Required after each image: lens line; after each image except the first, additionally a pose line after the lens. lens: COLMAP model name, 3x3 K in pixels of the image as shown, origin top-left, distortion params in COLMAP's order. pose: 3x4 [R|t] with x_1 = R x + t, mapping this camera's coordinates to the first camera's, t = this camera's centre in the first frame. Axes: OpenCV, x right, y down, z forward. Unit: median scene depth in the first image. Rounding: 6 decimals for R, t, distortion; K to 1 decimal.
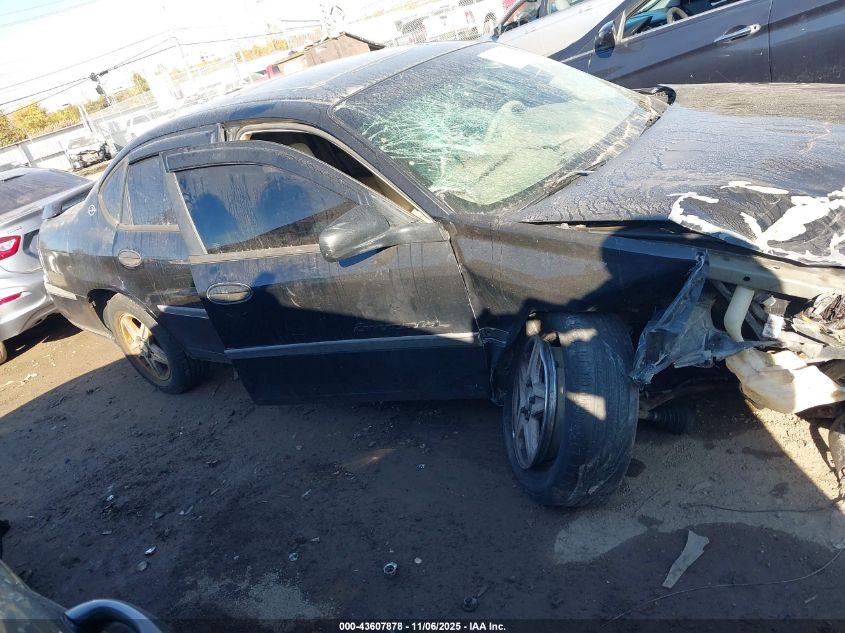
lens RADIAL K [[660.4, 0, 422.5], [0, 660.4, 316.5], [0, 0, 1]] dist [0.069845, -0.139749]
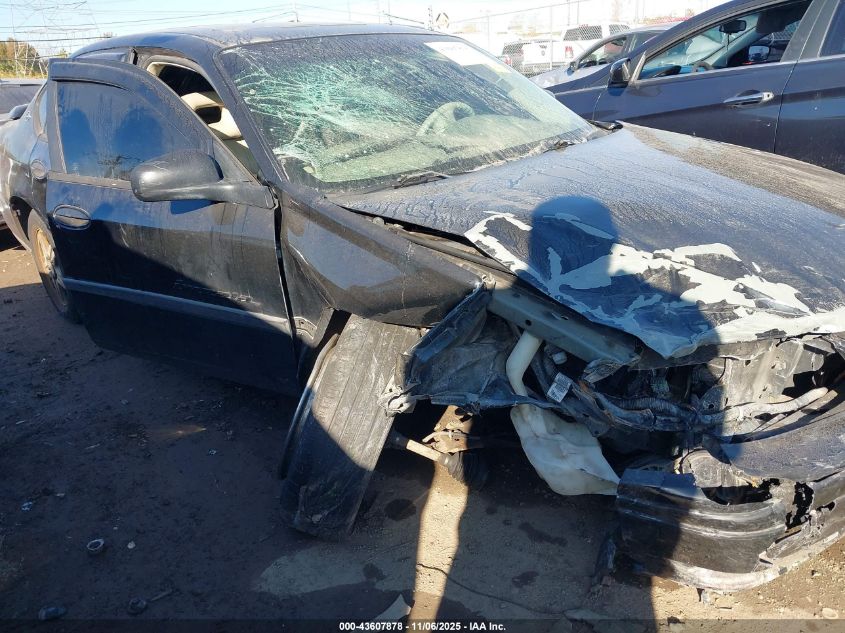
lens RADIAL K [[660.4, 0, 422.5], [0, 660.4, 316.5], [0, 0, 1]] dist [0.069845, -0.139749]
pose [[0.965480, 0.251509, -0.067756, 0.311485], [-0.252938, 0.967392, -0.013267, -0.013838], [0.062210, 0.029947, 0.997614, 0.111777]]
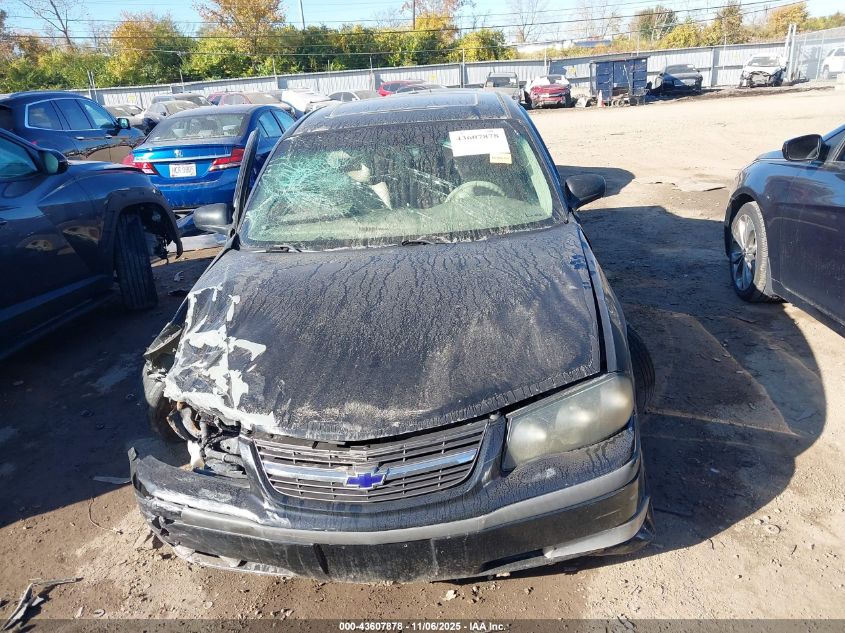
lens RADIAL K [[660.4, 0, 422.5], [0, 660.4, 316.5], [0, 0, 1]] dist [0.069845, -0.139749]
pose [[0.536853, 0.506817, -0.674481, 1.268593], [-0.418763, 0.854098, 0.308469, -0.588039], [0.732411, 0.116845, 0.670762, 0.317728]]
